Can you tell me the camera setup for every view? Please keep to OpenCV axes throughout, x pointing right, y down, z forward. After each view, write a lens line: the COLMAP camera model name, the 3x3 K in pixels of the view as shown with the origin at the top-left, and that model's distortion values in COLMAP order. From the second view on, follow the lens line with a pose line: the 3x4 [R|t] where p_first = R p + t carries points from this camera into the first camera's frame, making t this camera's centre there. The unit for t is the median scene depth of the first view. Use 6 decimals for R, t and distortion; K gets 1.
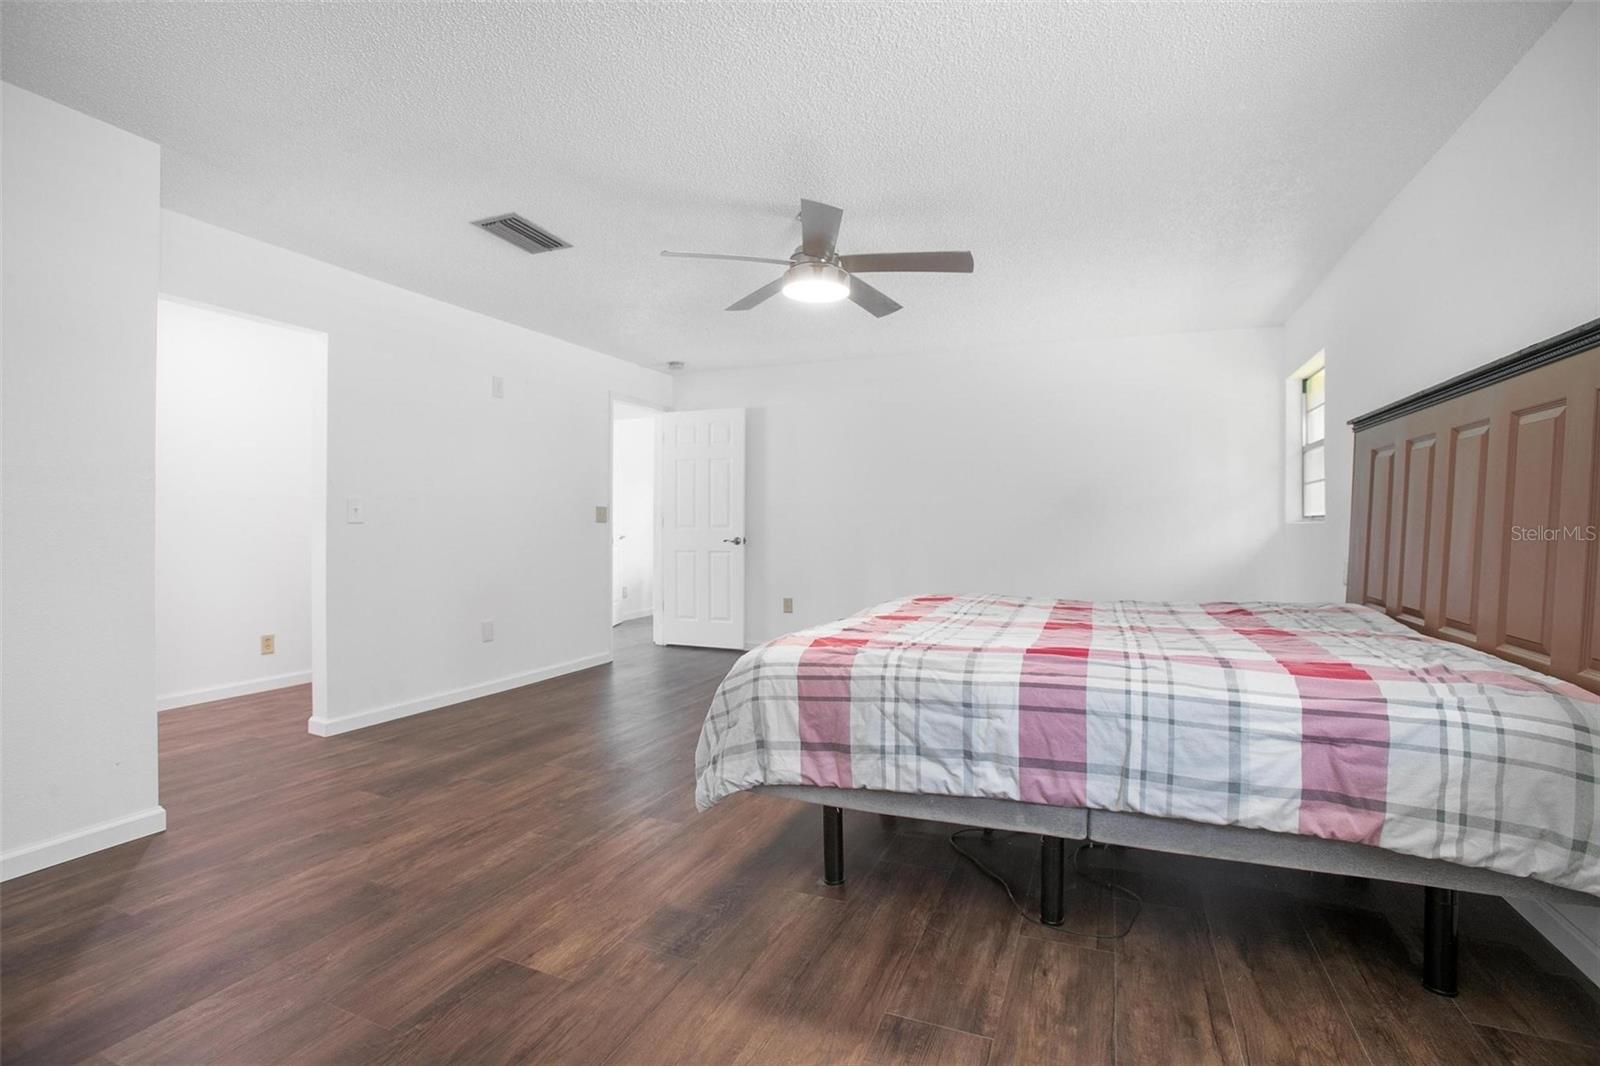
lens RADIAL K [[737.5, 0, 800.3], [0, 737.5, 529.7], [0, 0, 1]] dist [0.000034, 0.000011]
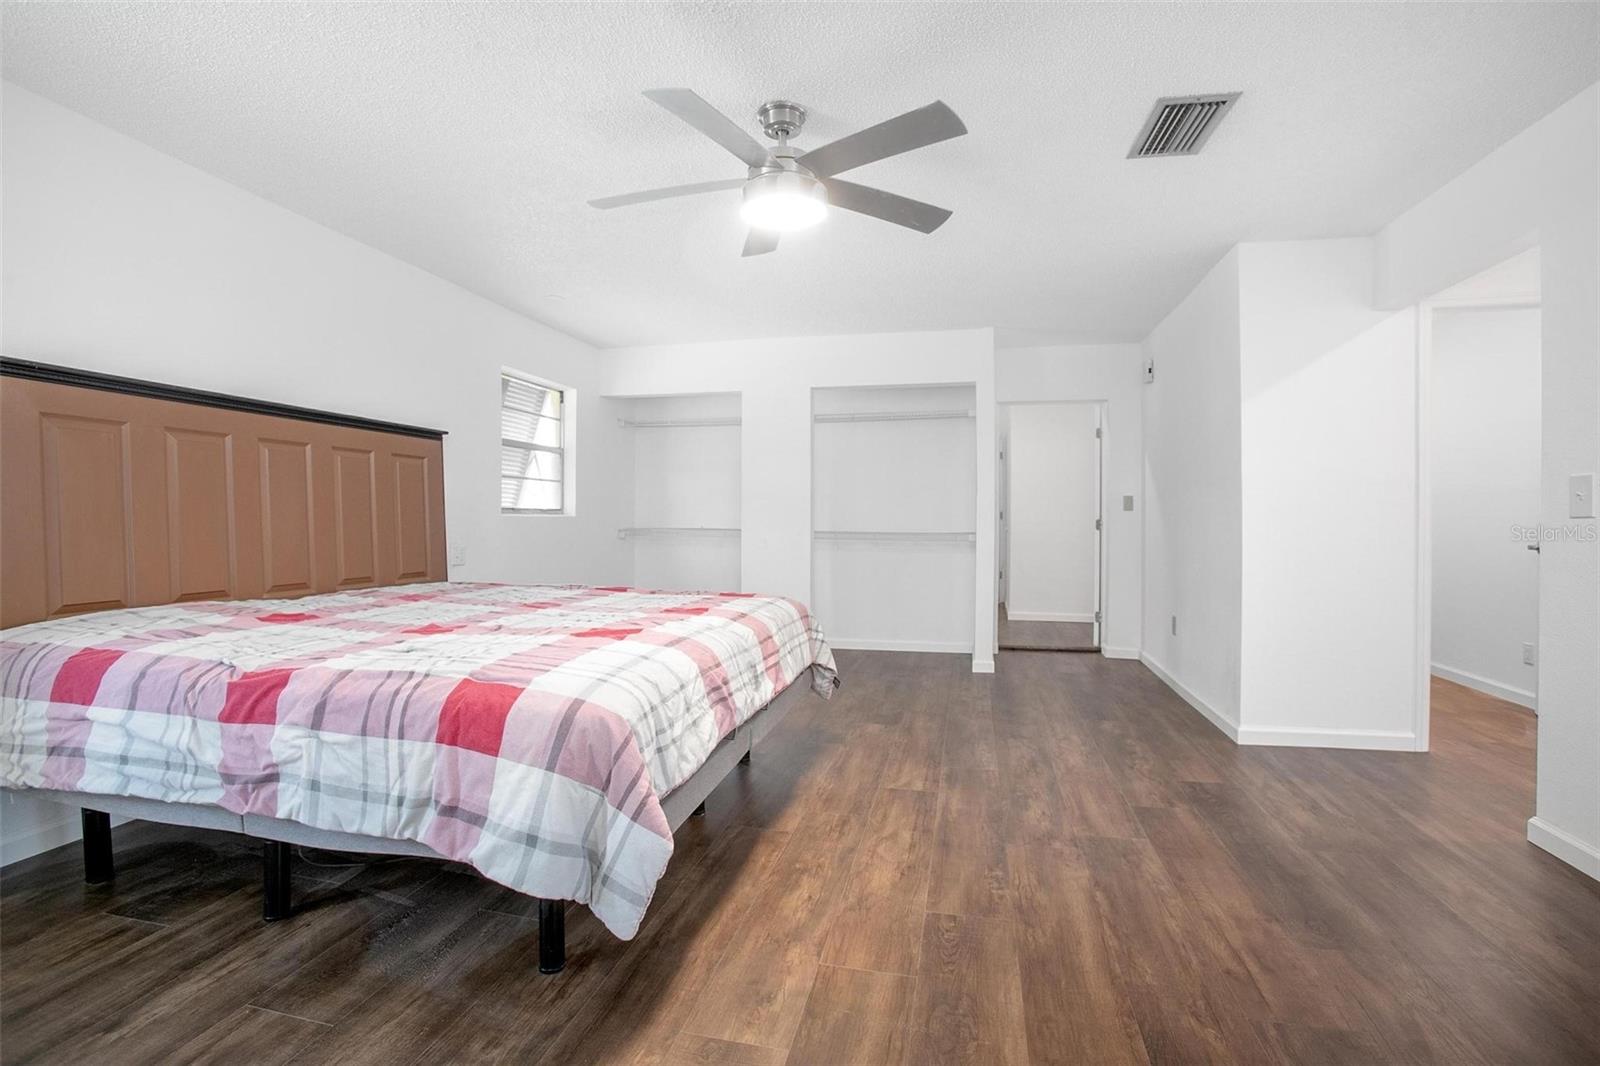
lens RADIAL K [[737.5, 0, 800.4], [0, 737.5, 533.7], [0, 0, 1]] dist [0.000034, 0.000011]
pose [[-0.984685, 0.000725, -0.174340, 0.157529], [-0.003997, 0.999634, 0.026738, -0.013211], [0.174296, 0.027025, -0.984322, 2.018584]]
